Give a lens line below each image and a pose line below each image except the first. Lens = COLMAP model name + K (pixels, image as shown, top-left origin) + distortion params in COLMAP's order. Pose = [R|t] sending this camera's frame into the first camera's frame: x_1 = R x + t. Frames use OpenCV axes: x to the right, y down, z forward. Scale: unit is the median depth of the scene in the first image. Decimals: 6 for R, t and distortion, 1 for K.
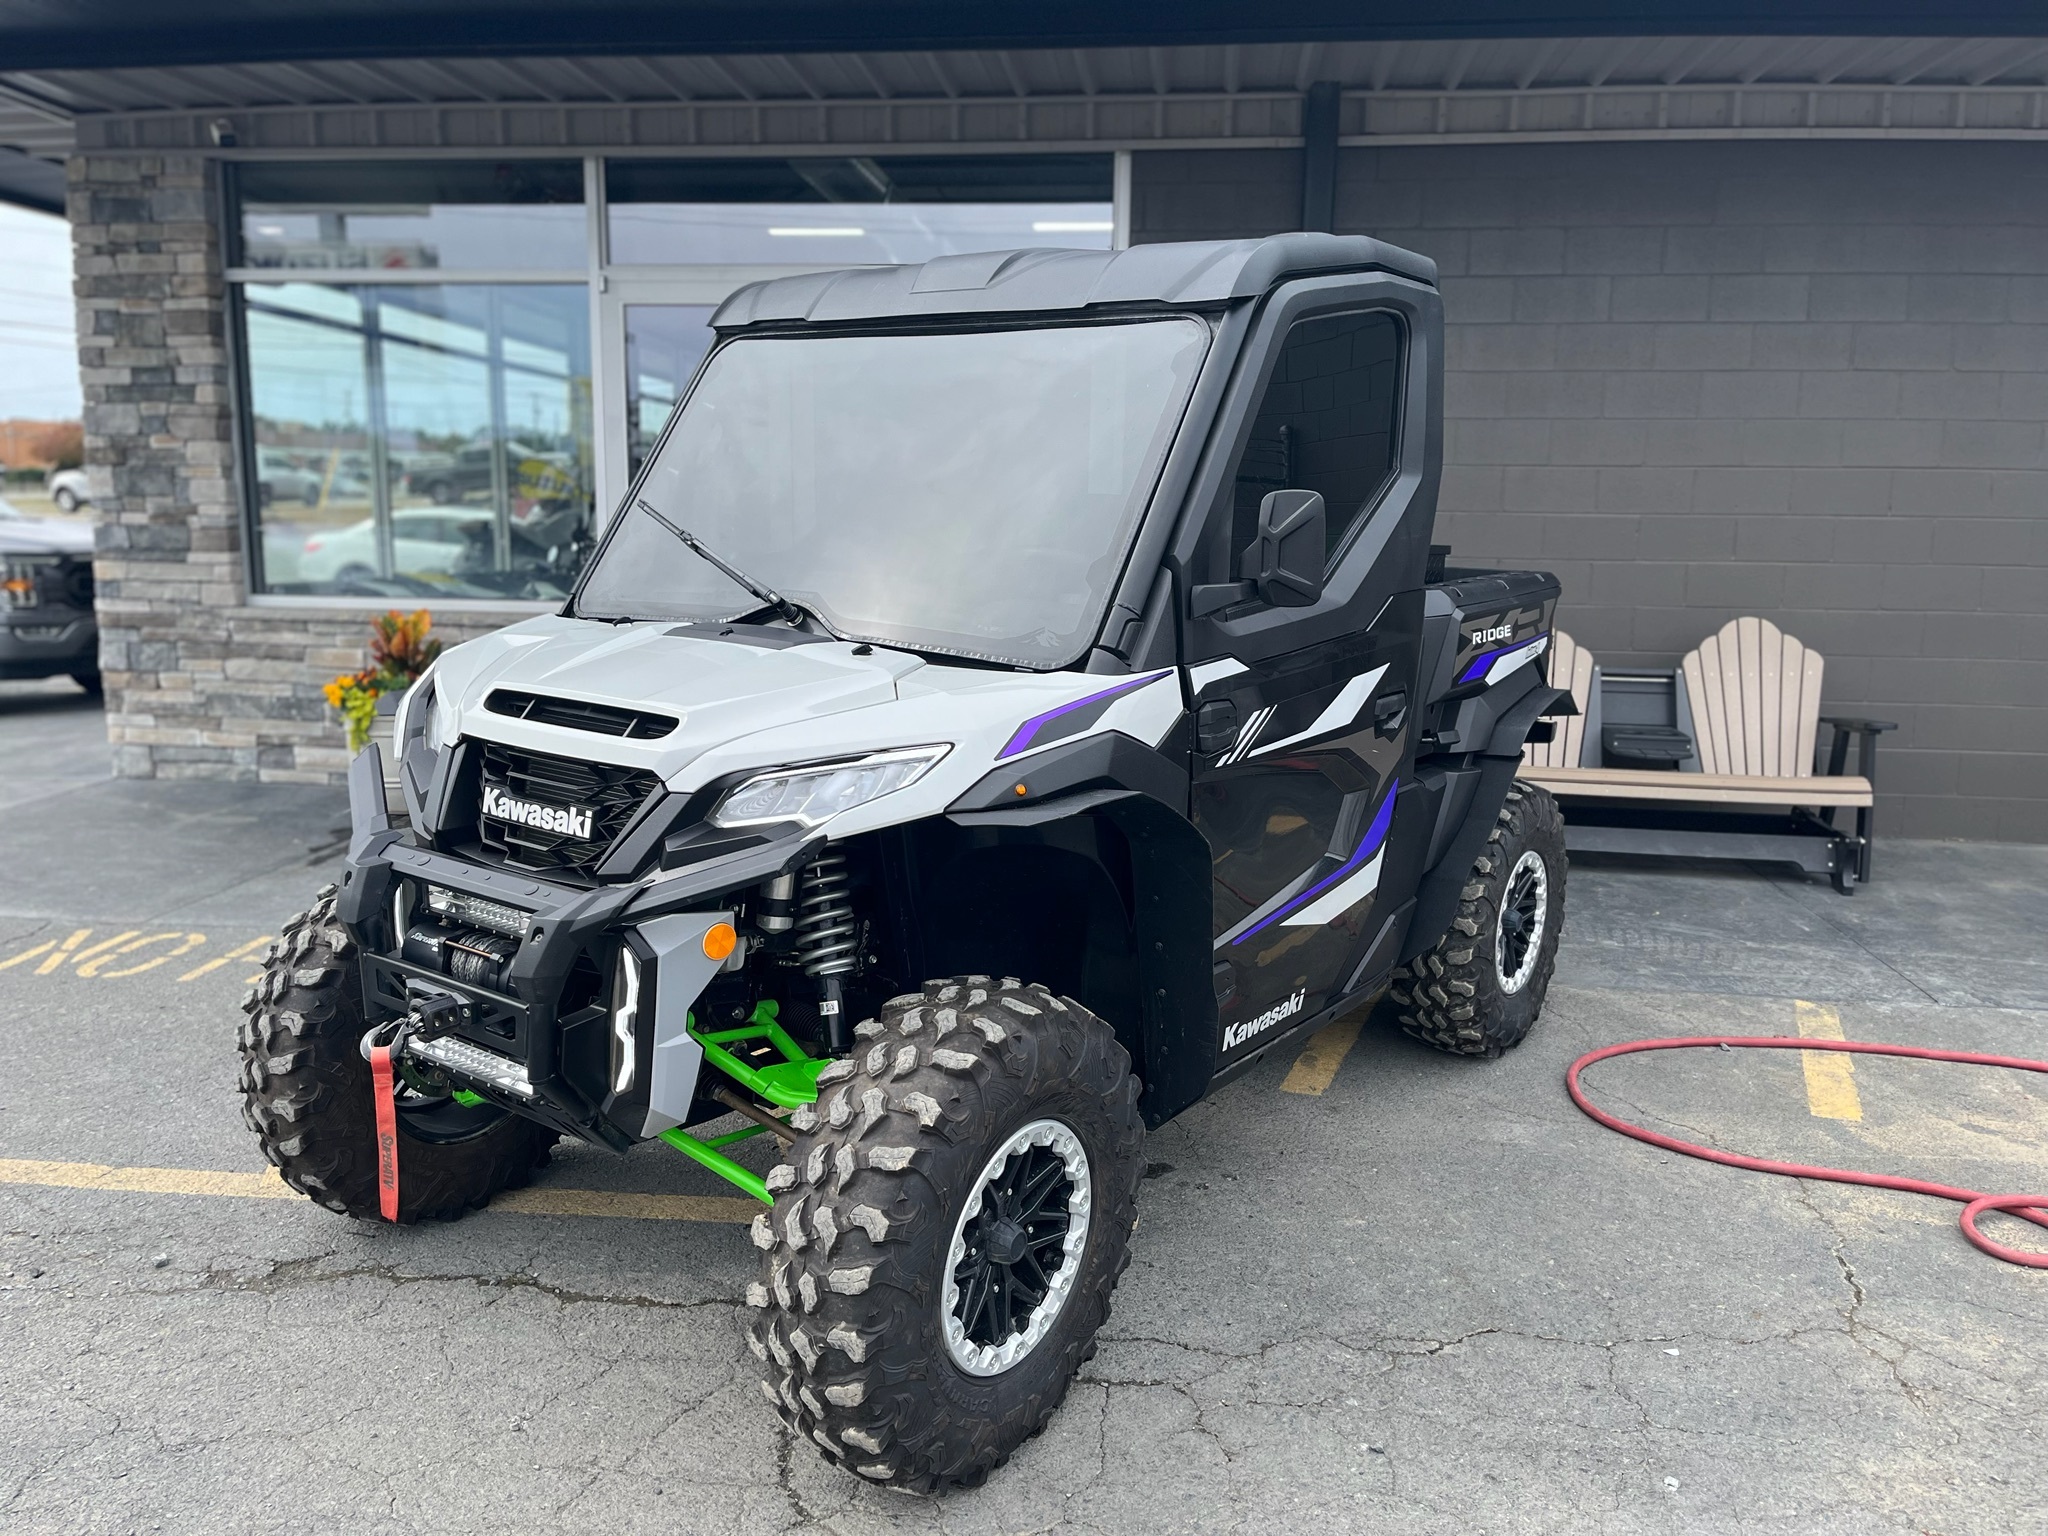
lens RADIAL K [[1567.9, 0, 1023.1], [0, 1567.9, 771.2], [0, 0, 1]] dist [0.024426, -0.010120]
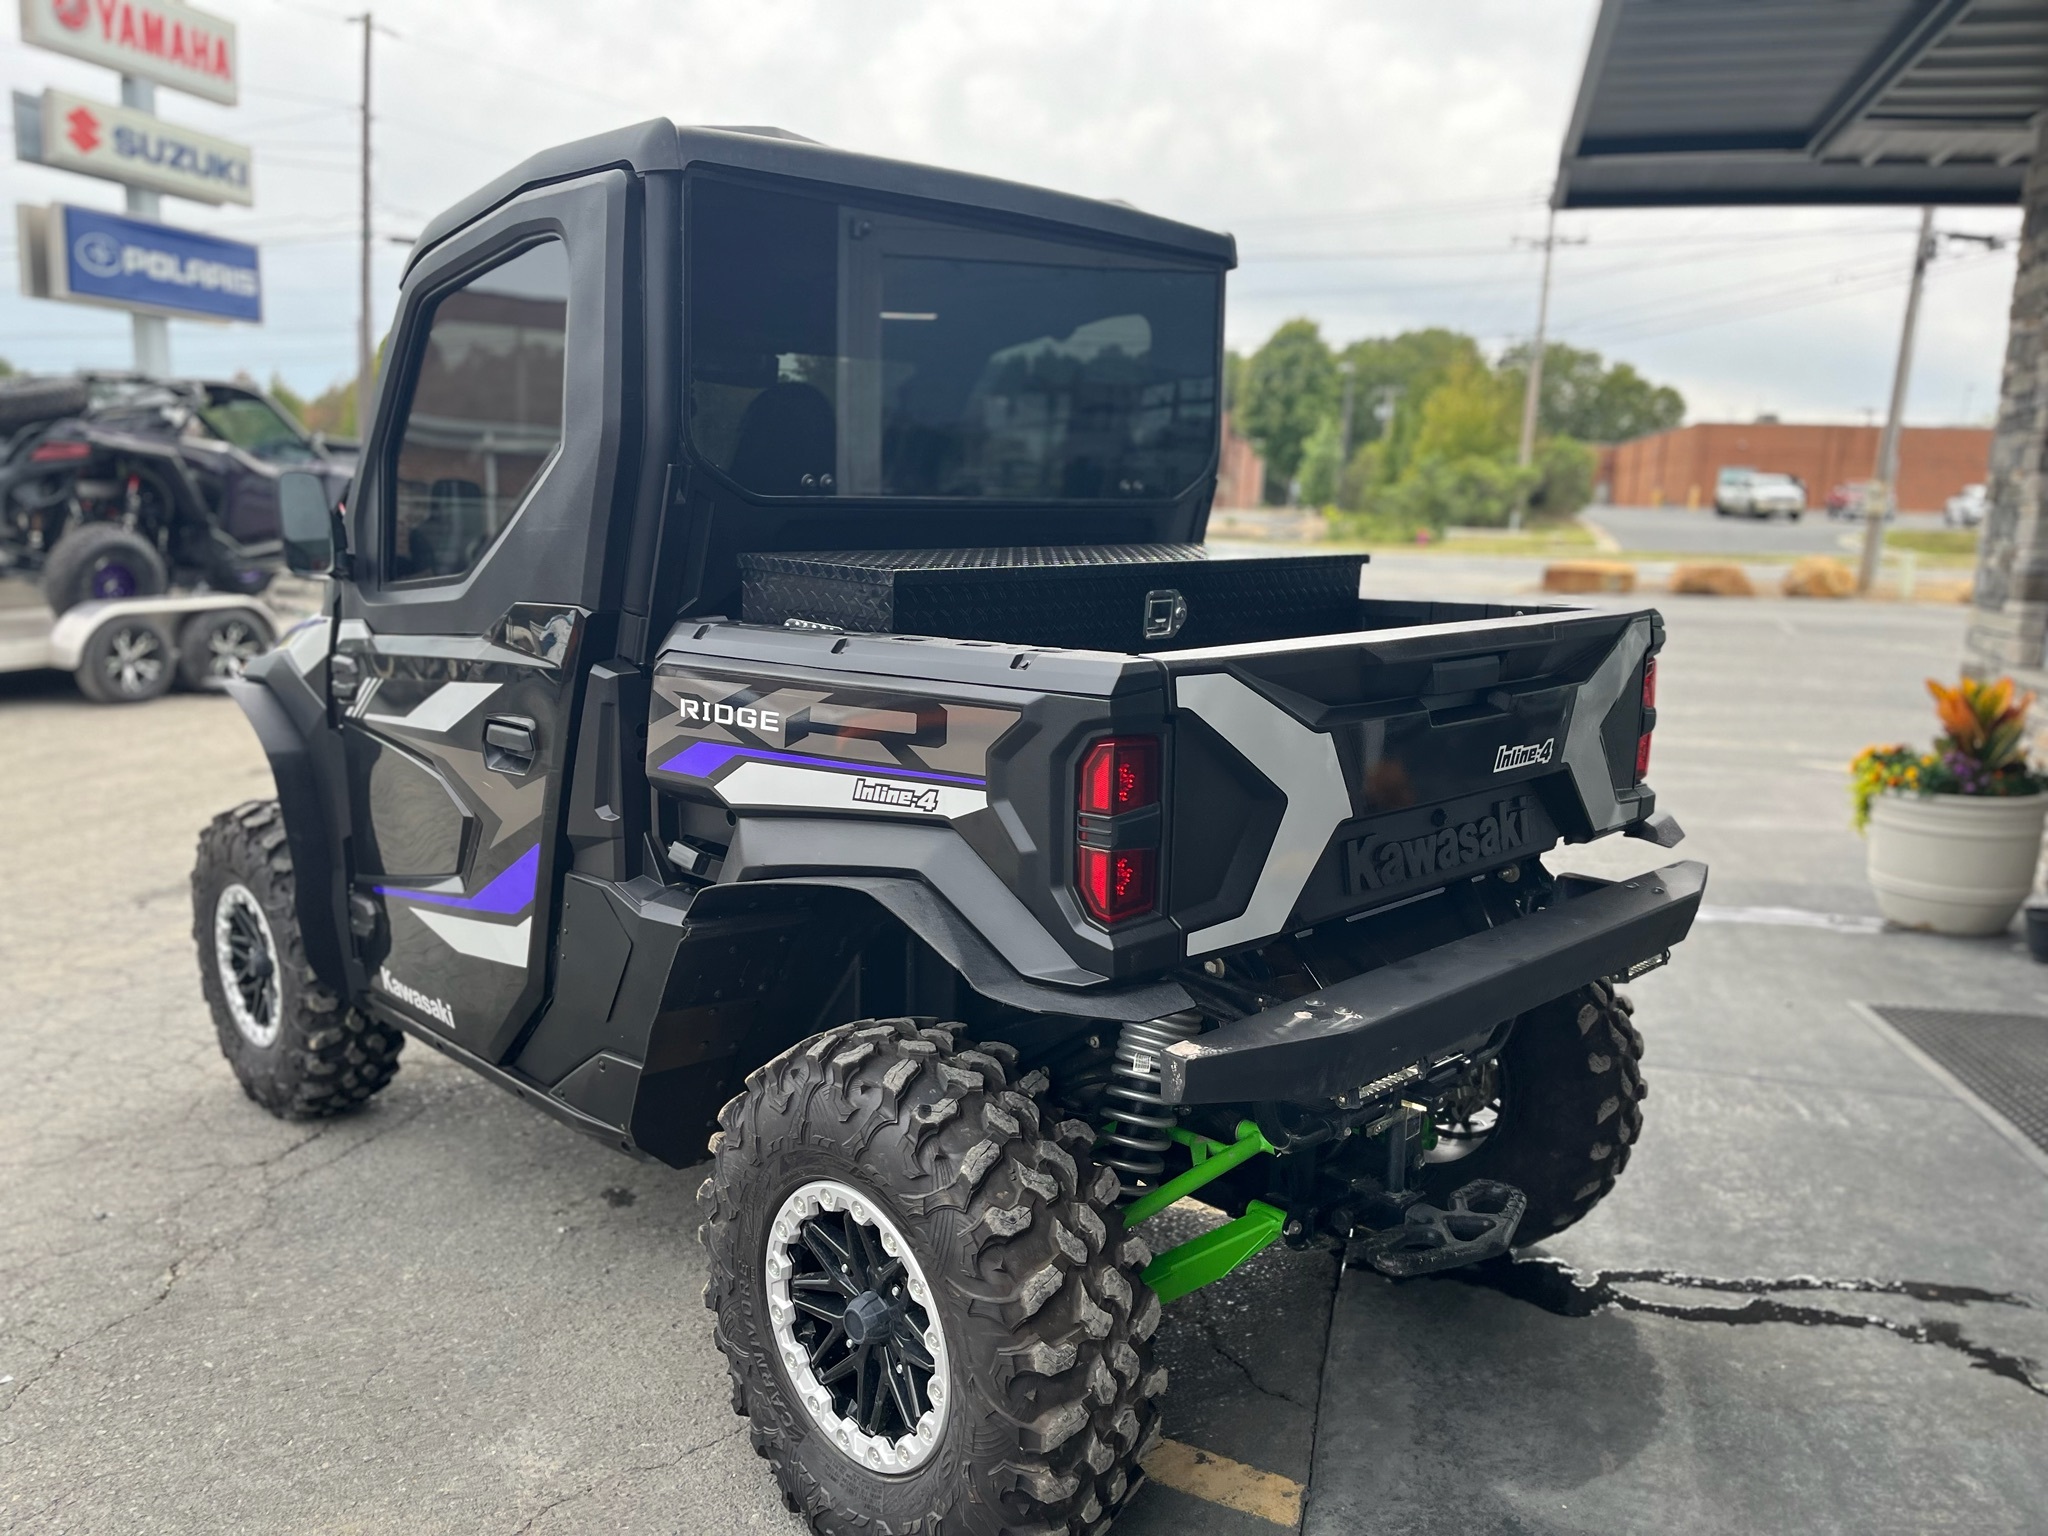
lens RADIAL K [[1567.9, 0, 1014.1], [0, 1567.9, 776.0], [0, 0, 1]] dist [0.024426, -0.010120]
pose [[-0.157702, 0.154056, -0.975396, 1.022929], [-0.196584, 0.963087, 0.183895, -0.231554], [0.967721, 0.220748, -0.121596, 1.416829]]
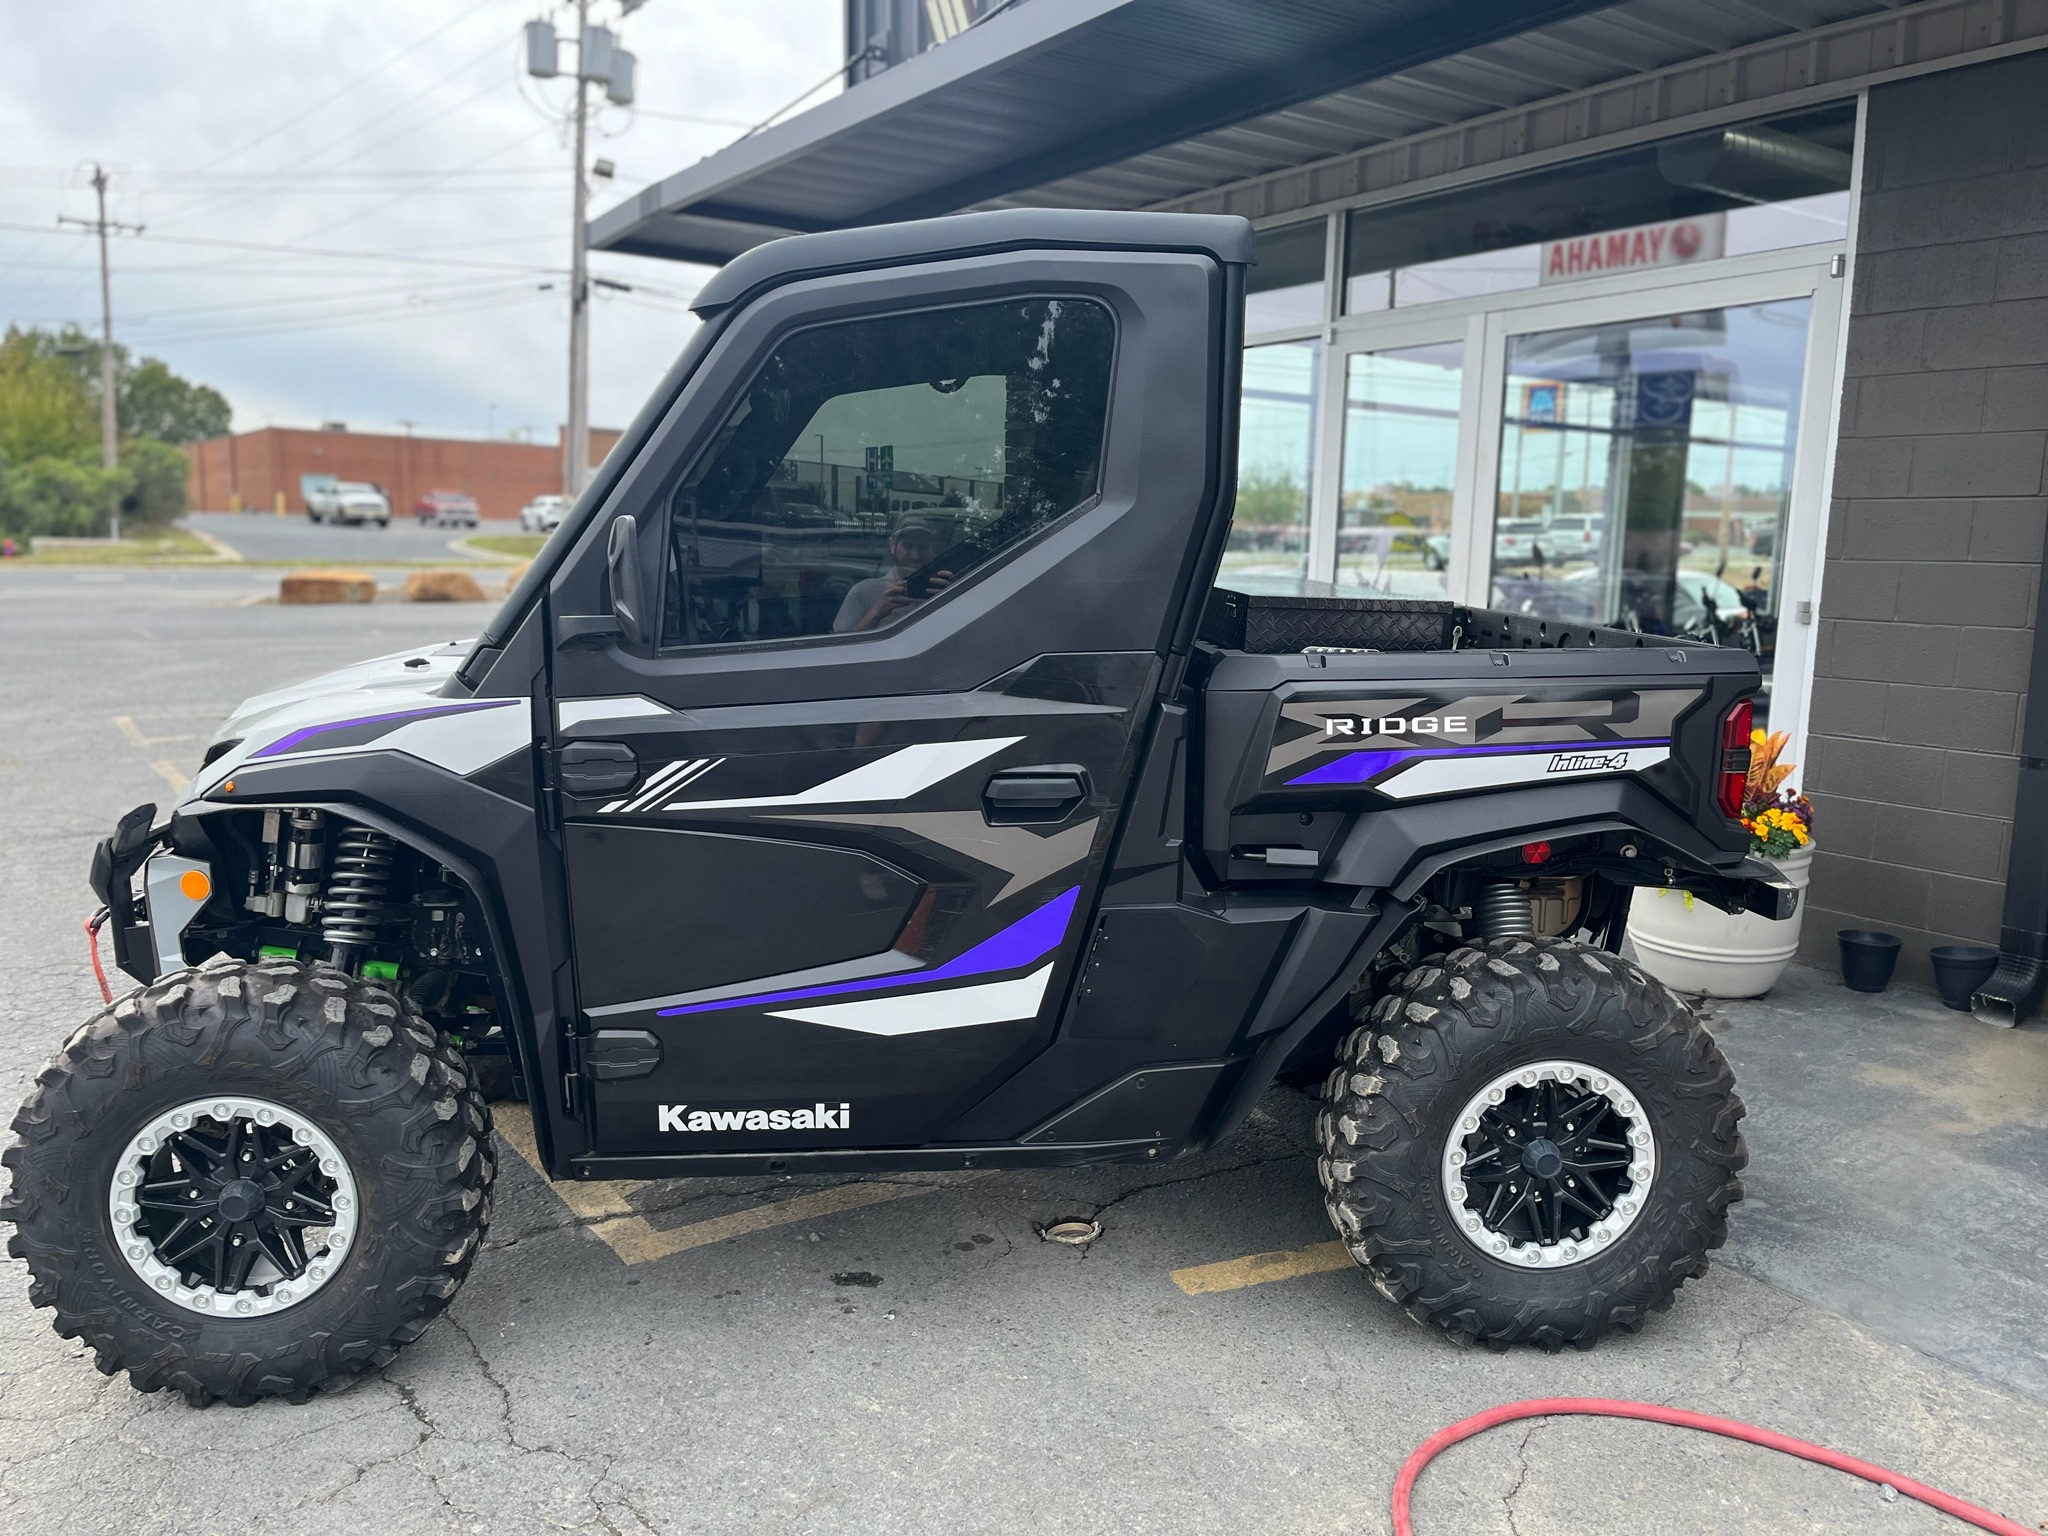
lens RADIAL K [[1567.9, 0, 1035.8], [0, 1567.9, 760.0], [0, 0, 1]] dist [0.024426, -0.010120]
pose [[0.667226, 0.103332, -0.737653, 0.858345], [-0.137101, 0.990448, 0.014733, -0.072236], [0.732129, 0.091303, 0.675019, 0.488890]]
